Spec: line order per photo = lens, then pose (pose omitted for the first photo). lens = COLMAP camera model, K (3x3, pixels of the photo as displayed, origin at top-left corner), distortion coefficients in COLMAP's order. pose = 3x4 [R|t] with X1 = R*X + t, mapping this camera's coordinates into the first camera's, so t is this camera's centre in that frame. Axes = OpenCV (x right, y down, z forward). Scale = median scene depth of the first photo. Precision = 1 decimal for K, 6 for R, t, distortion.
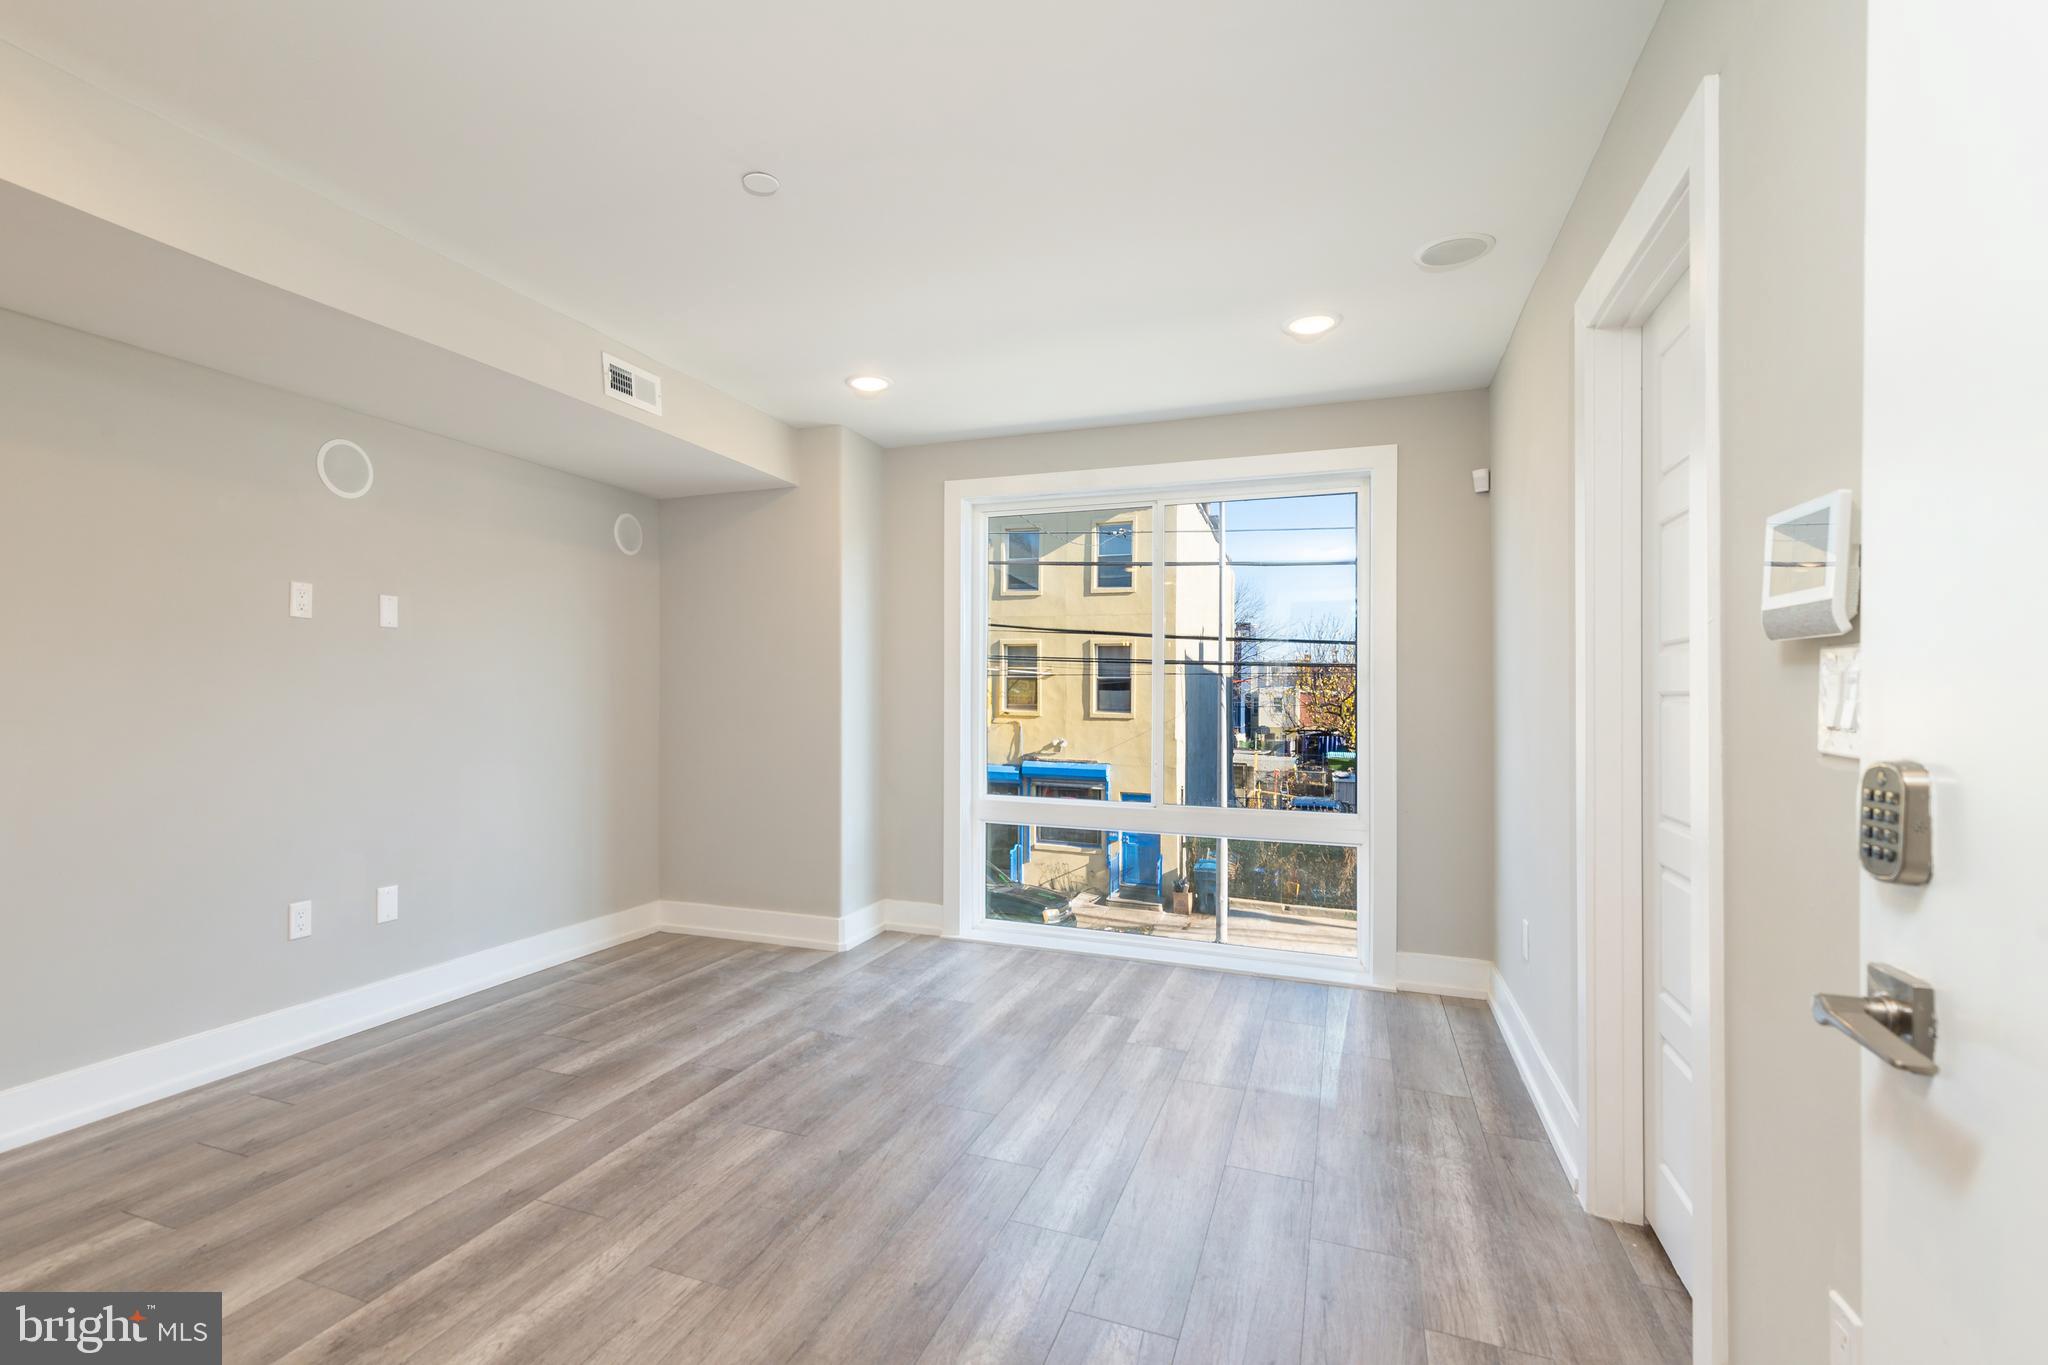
lens RADIAL K [[967.5, 0, 947.1], [0, 967.5, 693.5], [0, 0, 1]] dist [0.010542, 0.000071]
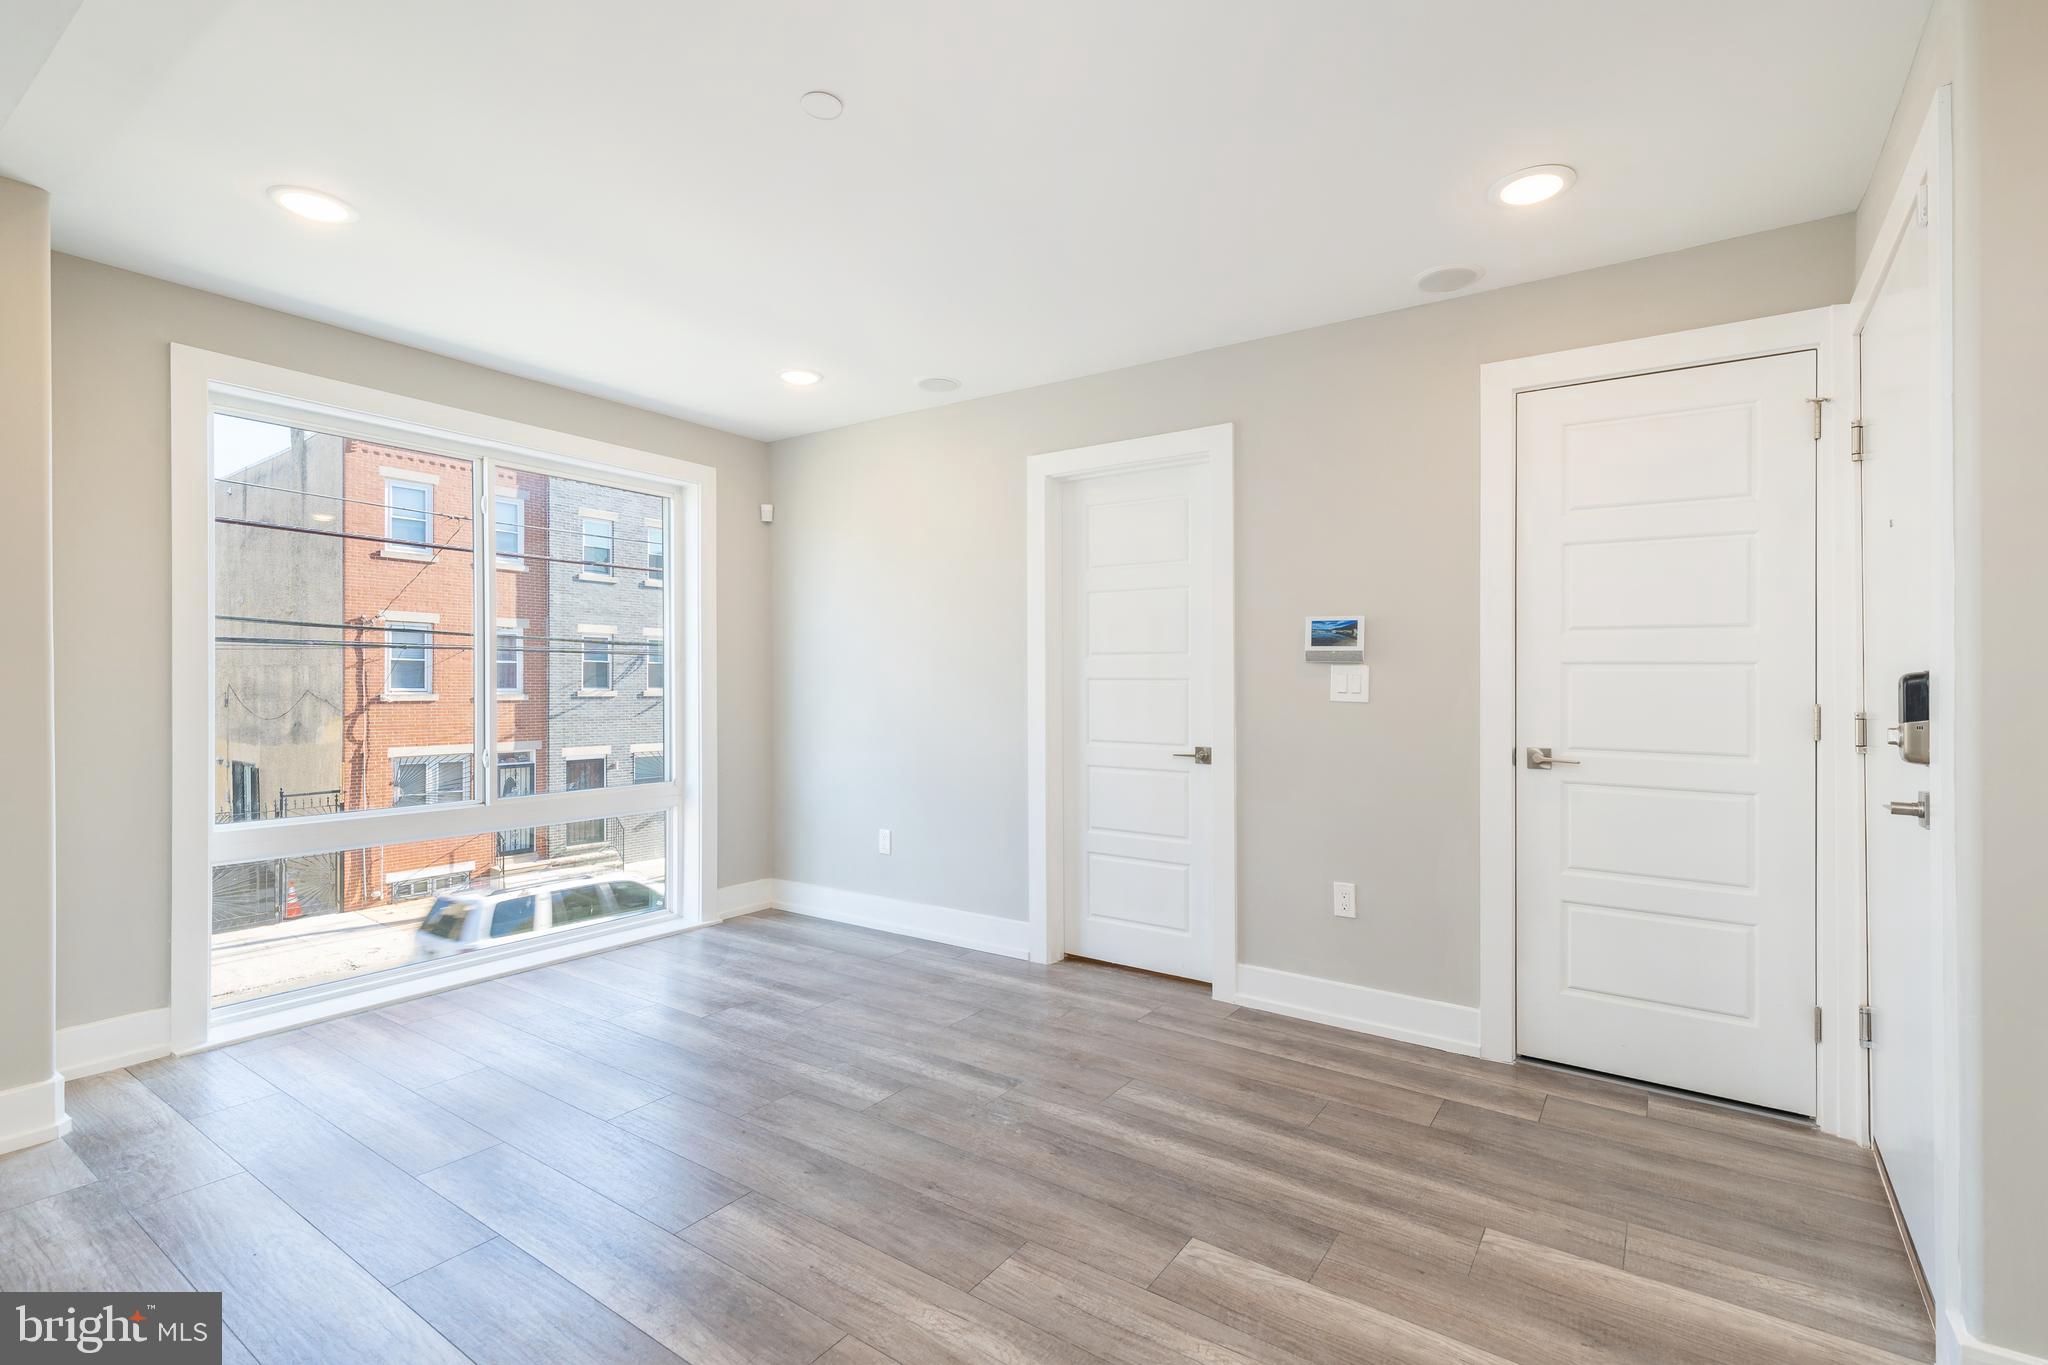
lens RADIAL K [[929.1, 0, 1036.6], [0, 929.1, 680.6], [0, 0, 1]] dist [0.010416, 0.000013]
pose [[0.204637, -0.007283, 0.978811, -1.015456], [-0.008958, 0.999917, 0.009313, -0.014998], [-0.978797, -0.010674, 0.204555, 0.648998]]
